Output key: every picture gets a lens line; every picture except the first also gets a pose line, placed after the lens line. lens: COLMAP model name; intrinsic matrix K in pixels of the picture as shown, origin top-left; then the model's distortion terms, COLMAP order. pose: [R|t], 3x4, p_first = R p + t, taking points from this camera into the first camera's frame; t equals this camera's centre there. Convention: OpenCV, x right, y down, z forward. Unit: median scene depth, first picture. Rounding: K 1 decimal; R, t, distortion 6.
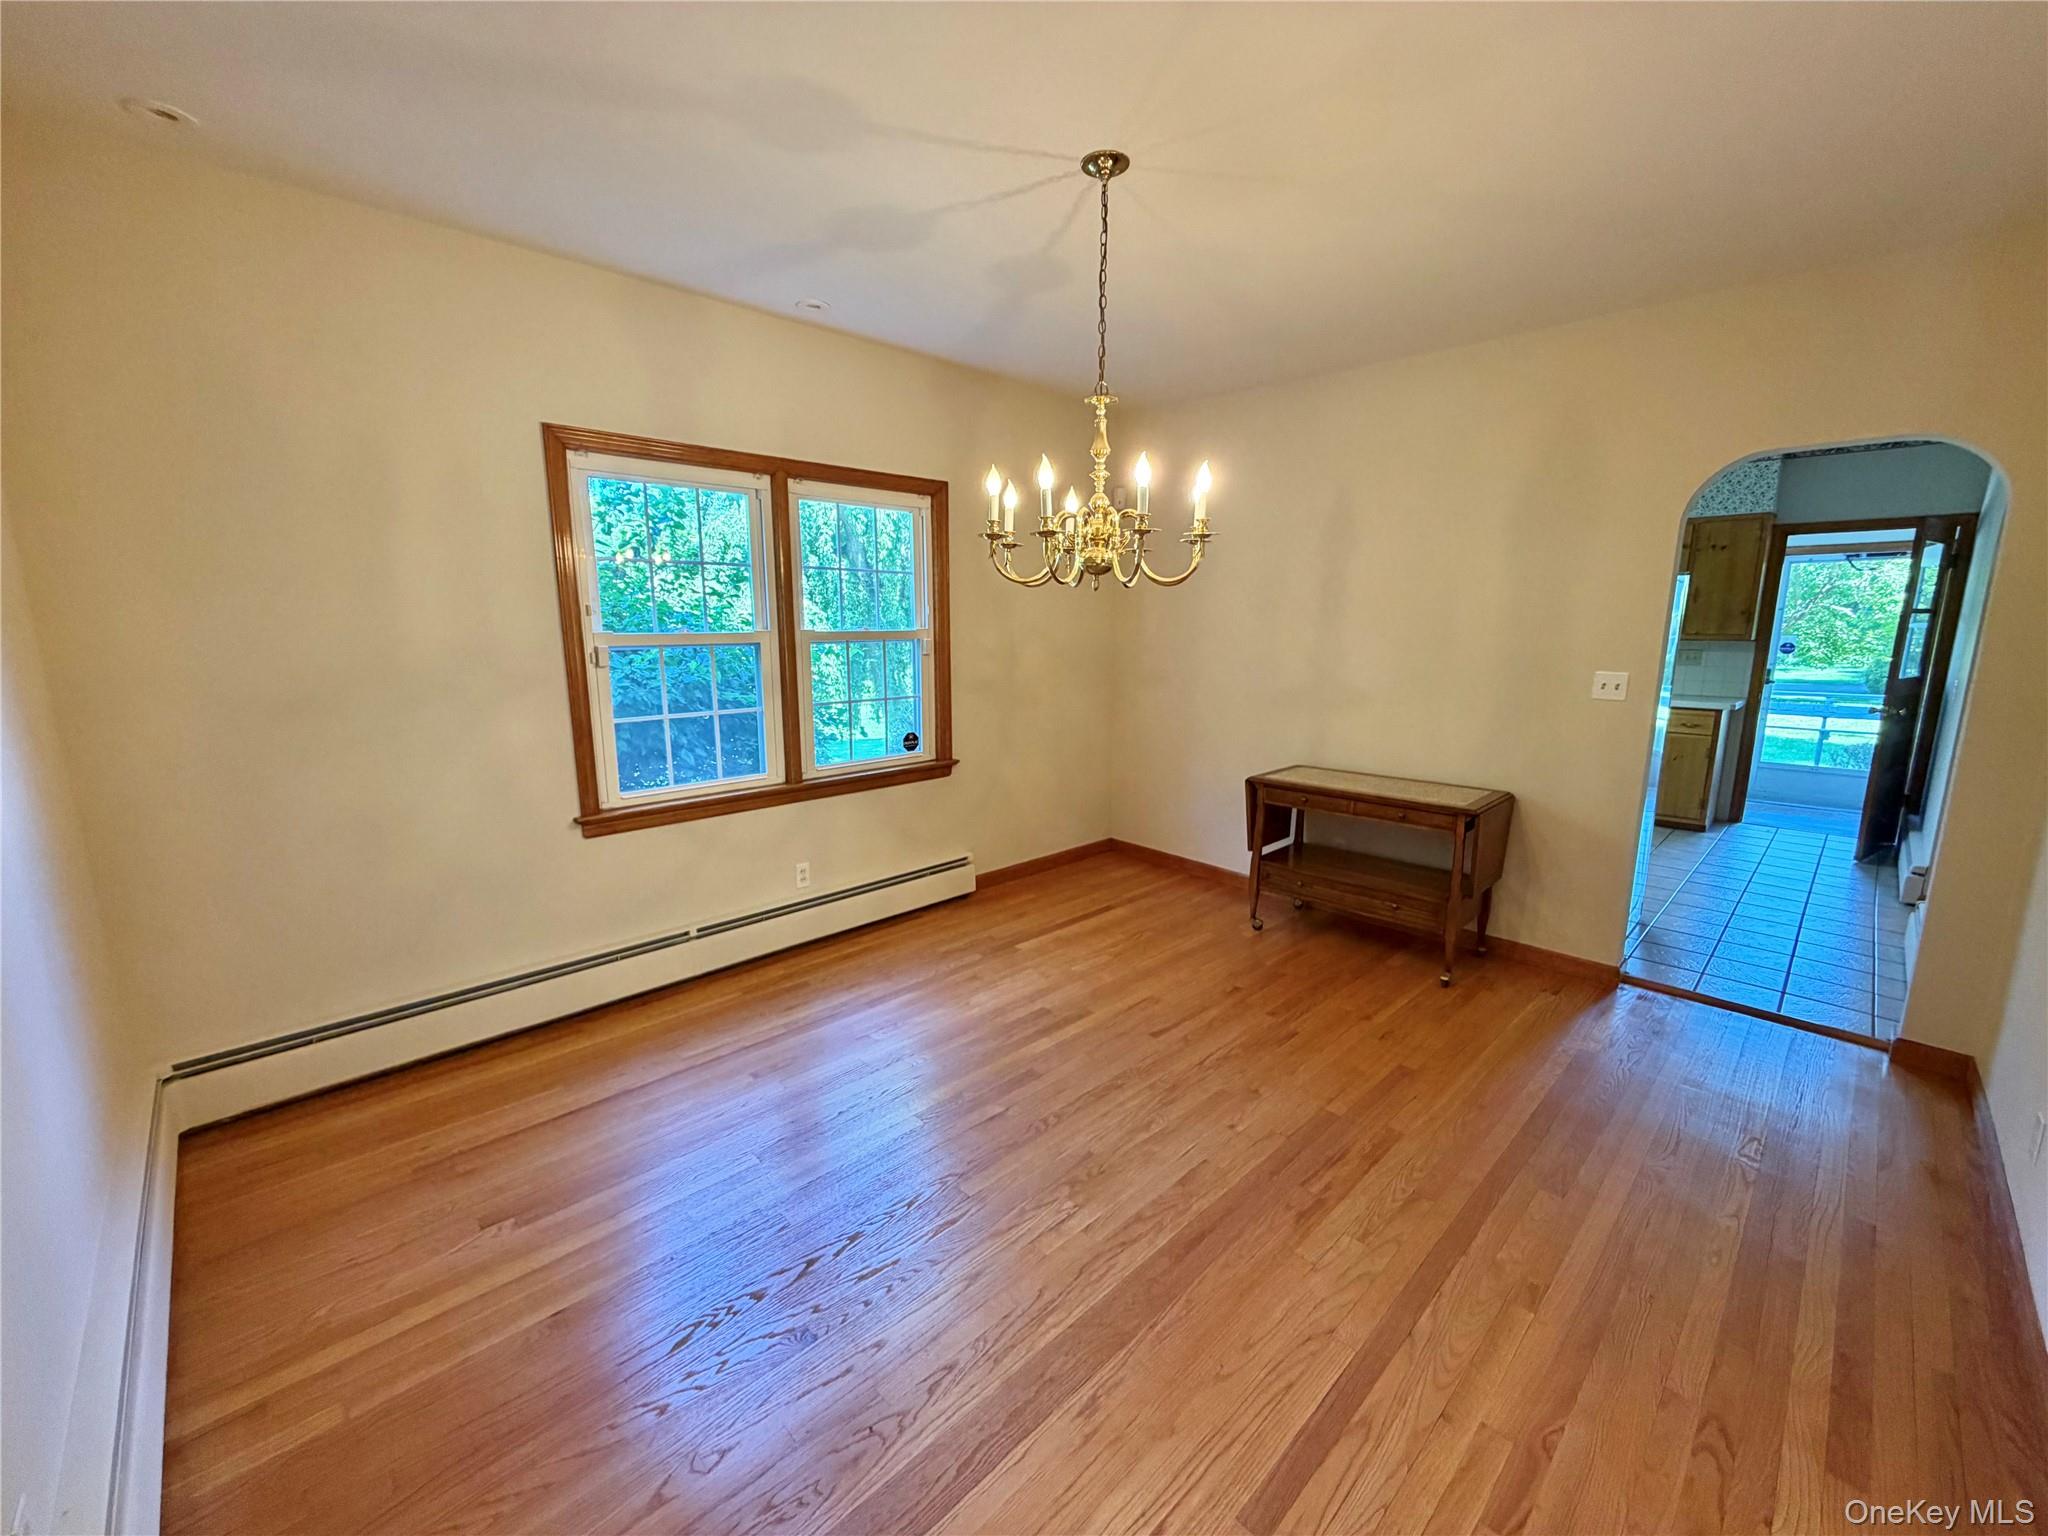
lens RADIAL K [[814.7, 0, 1020.4], [0, 814.7, 770.1], [0, 0, 1]] dist [-0.000436, 0.000902]
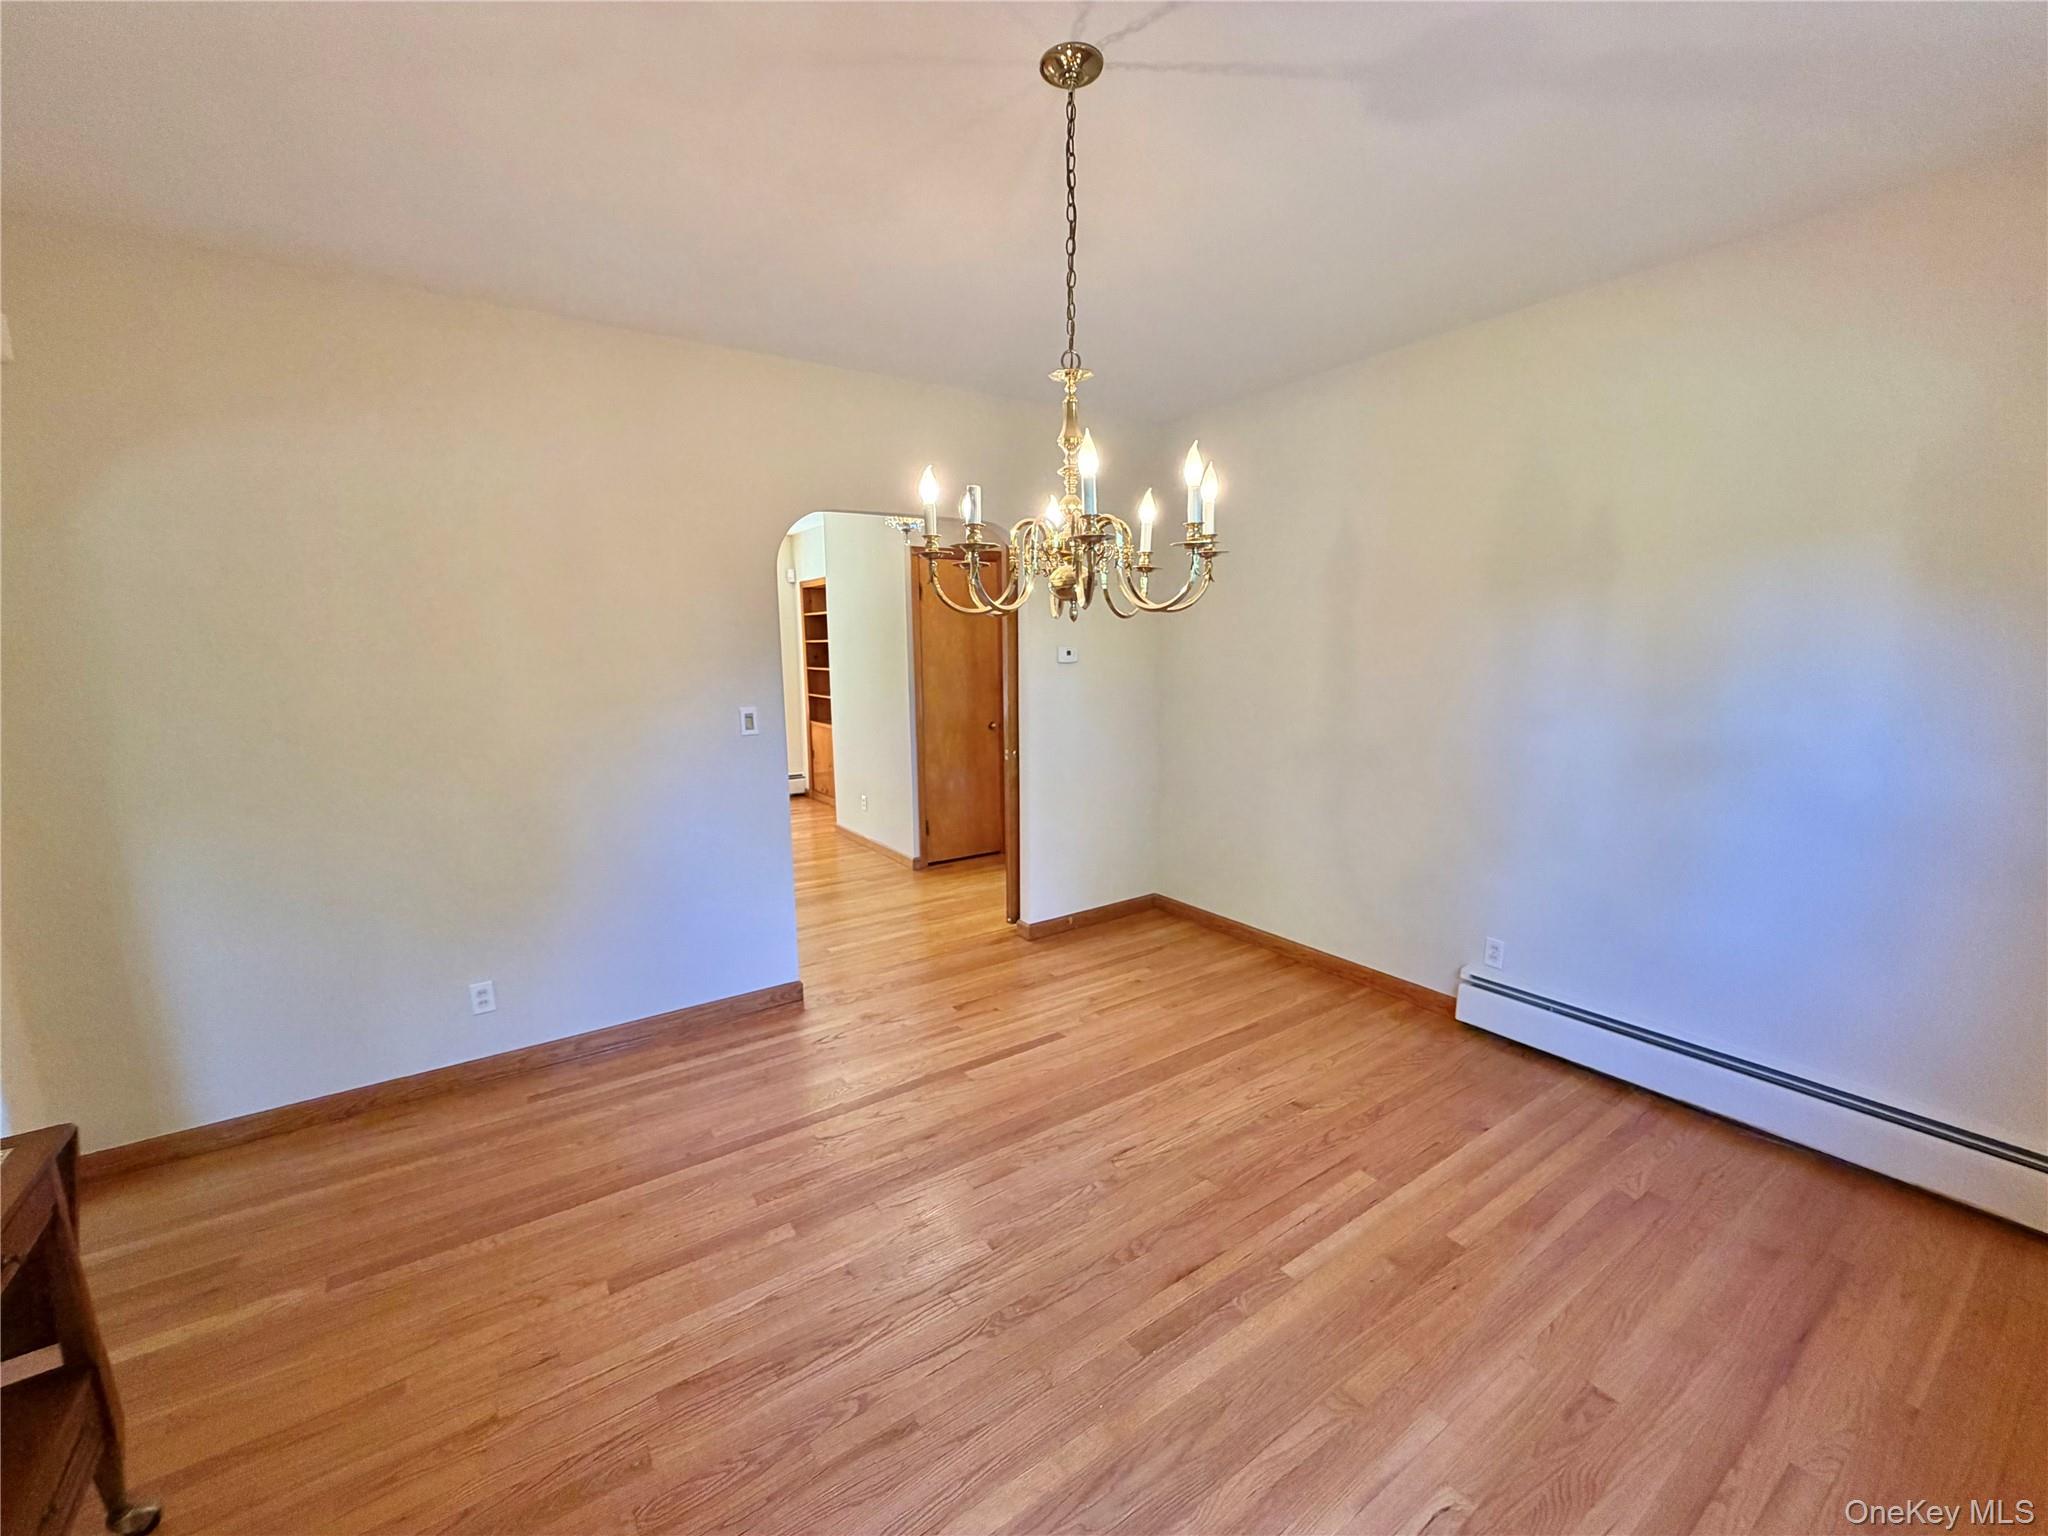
lens RADIAL K [[814.7, 0, 1022.3], [0, 814.7, 767.1], [0, 0, 1]] dist [-0.000436, 0.000902]
pose [[-0.985439, -0.017920, 0.169085, 0.007510], [0.038871, 0.944353, 0.326629, -0.318648], [-0.165529, 0.328446, -0.929905, 1.637428]]
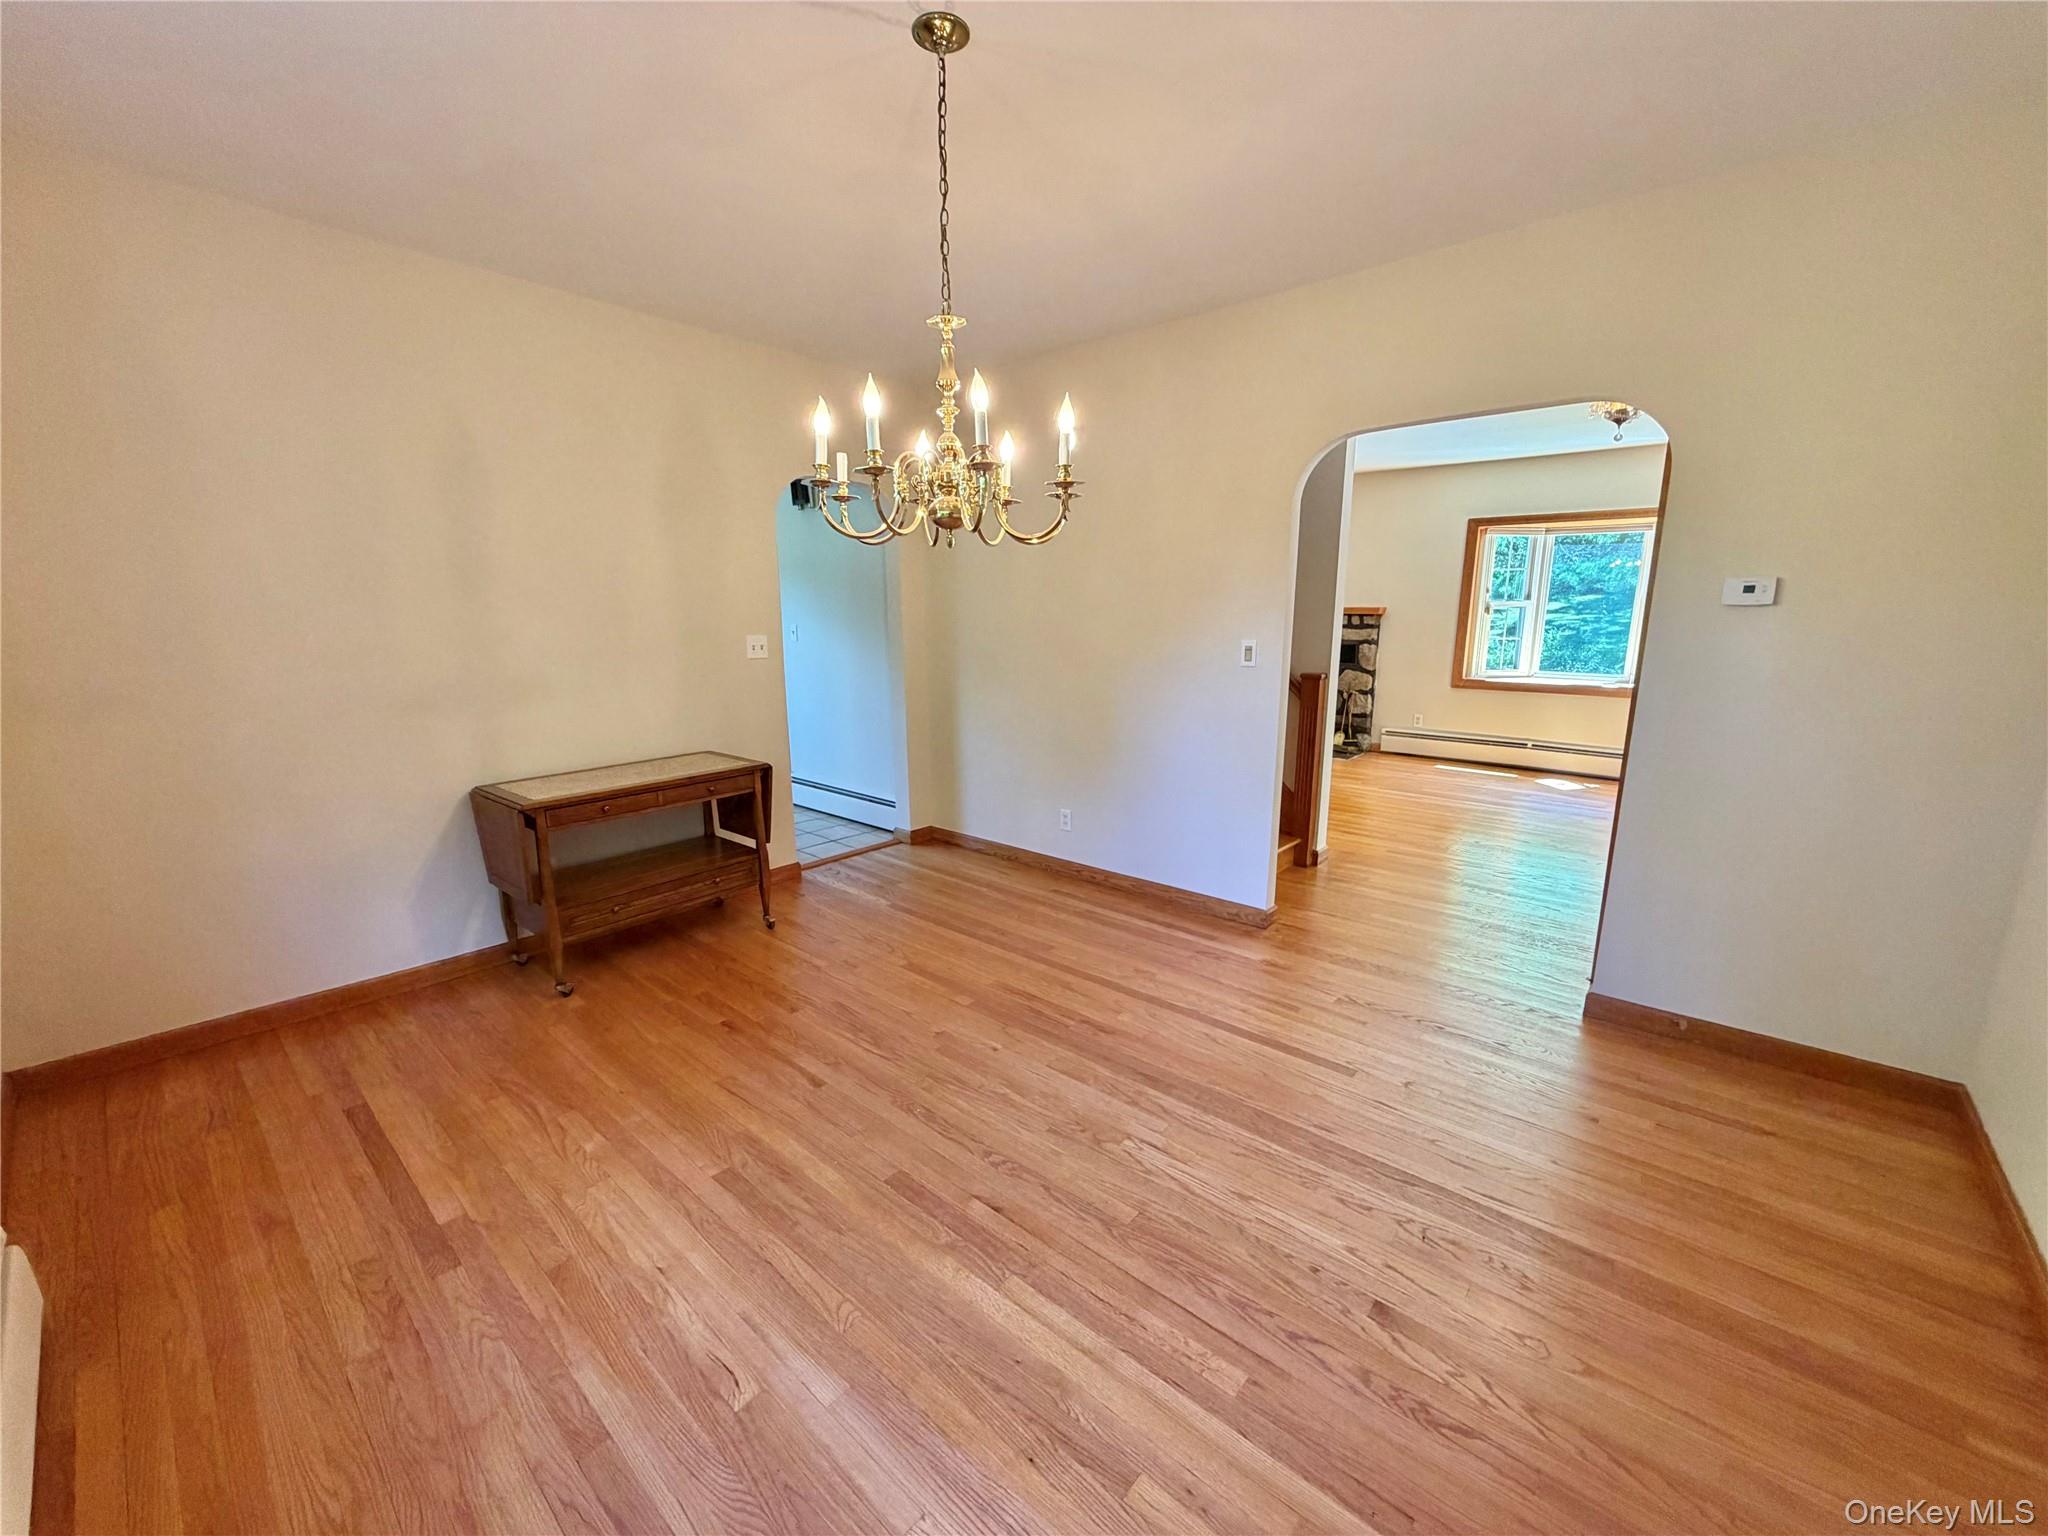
lens RADIAL K [[814.7, 0, 1022.3], [0, 814.7, 770.9], [0, 0, 1]] dist [-0.000436, 0.000902]
pose [[-0.089884, -0.201218, 0.975414, -0.736826], [0.183731, 0.959219, 0.214808, -0.152297], [-0.978858, 0.198522, -0.049248, 0.939639]]
